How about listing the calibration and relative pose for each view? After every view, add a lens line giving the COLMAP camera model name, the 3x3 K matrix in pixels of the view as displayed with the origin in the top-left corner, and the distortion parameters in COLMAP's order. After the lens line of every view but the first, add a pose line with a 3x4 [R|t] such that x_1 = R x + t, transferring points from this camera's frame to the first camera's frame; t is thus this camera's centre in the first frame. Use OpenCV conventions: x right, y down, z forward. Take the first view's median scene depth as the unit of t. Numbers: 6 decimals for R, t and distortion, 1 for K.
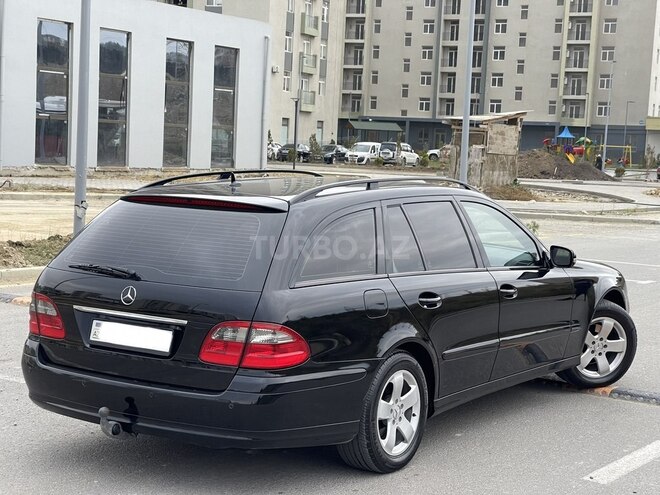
lens RADIAL K [[1248.1, 0, 330.0], [0, 1248.1, 247.5], [0, 0, 1]] dist [0.249385, 0.028756]
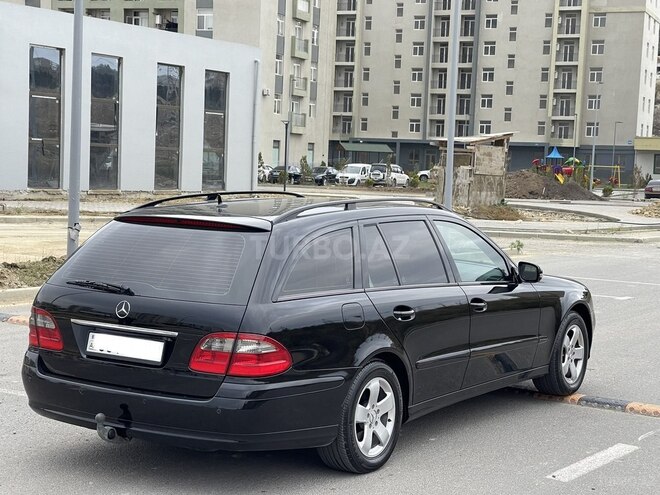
lens RADIAL K [[1248.1, 0, 330.0], [0, 1248.1, 247.5], [0, 0, 1]] dist [0.249385, 0.028756]
pose [[0.999956, -0.006871, 0.006362, 0.006418], [0.006979, 0.999831, -0.017011, 0.002645], [-0.006244, 0.017055, 0.999835, -0.046836]]
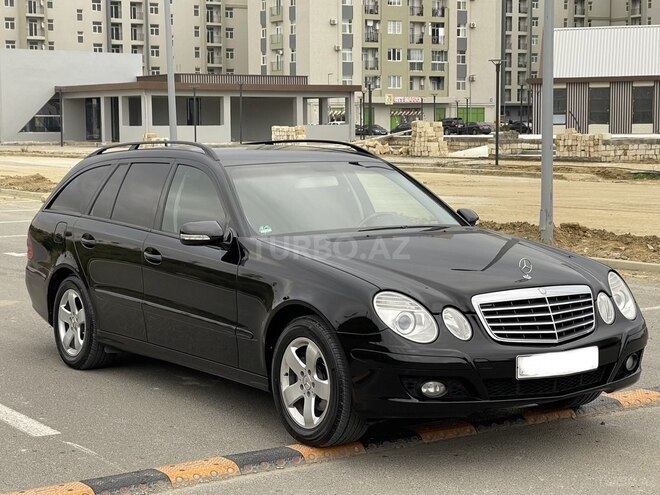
lens RADIAL K [[1344.8, 0, 350.9], [0, 1344.8, 214.5], [0, 0, 1]] dist [0.318887, -0.007947]
pose [[-0.406148, 0.010844, -0.913743, 0.738091], [-0.081568, 0.995508, 0.048070, -0.041322], [0.910160, 0.094056, -0.403439, 1.108011]]
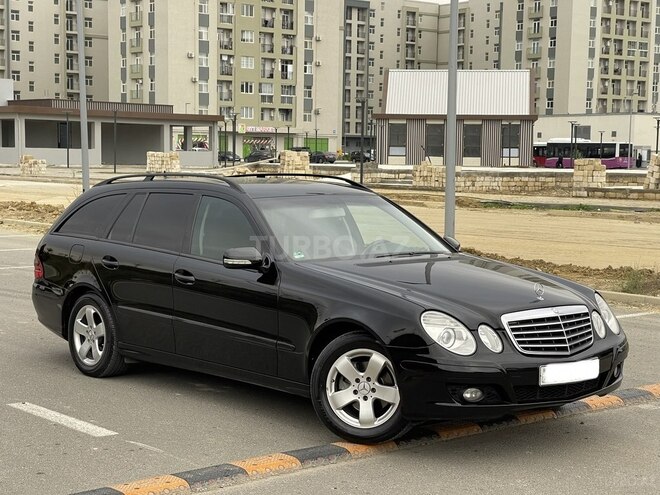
lens RADIAL K [[1248.1, 0, 330.0], [0, 1248.1, 247.5], [0, 0, 1]] dist [0.249385, 0.028756]
pose [[-0.273972, 0.018198, -0.961565, 0.823596], [-0.100279, 0.993831, 0.047381, -0.037579], [0.956495, 0.109406, -0.270457, 1.001401]]
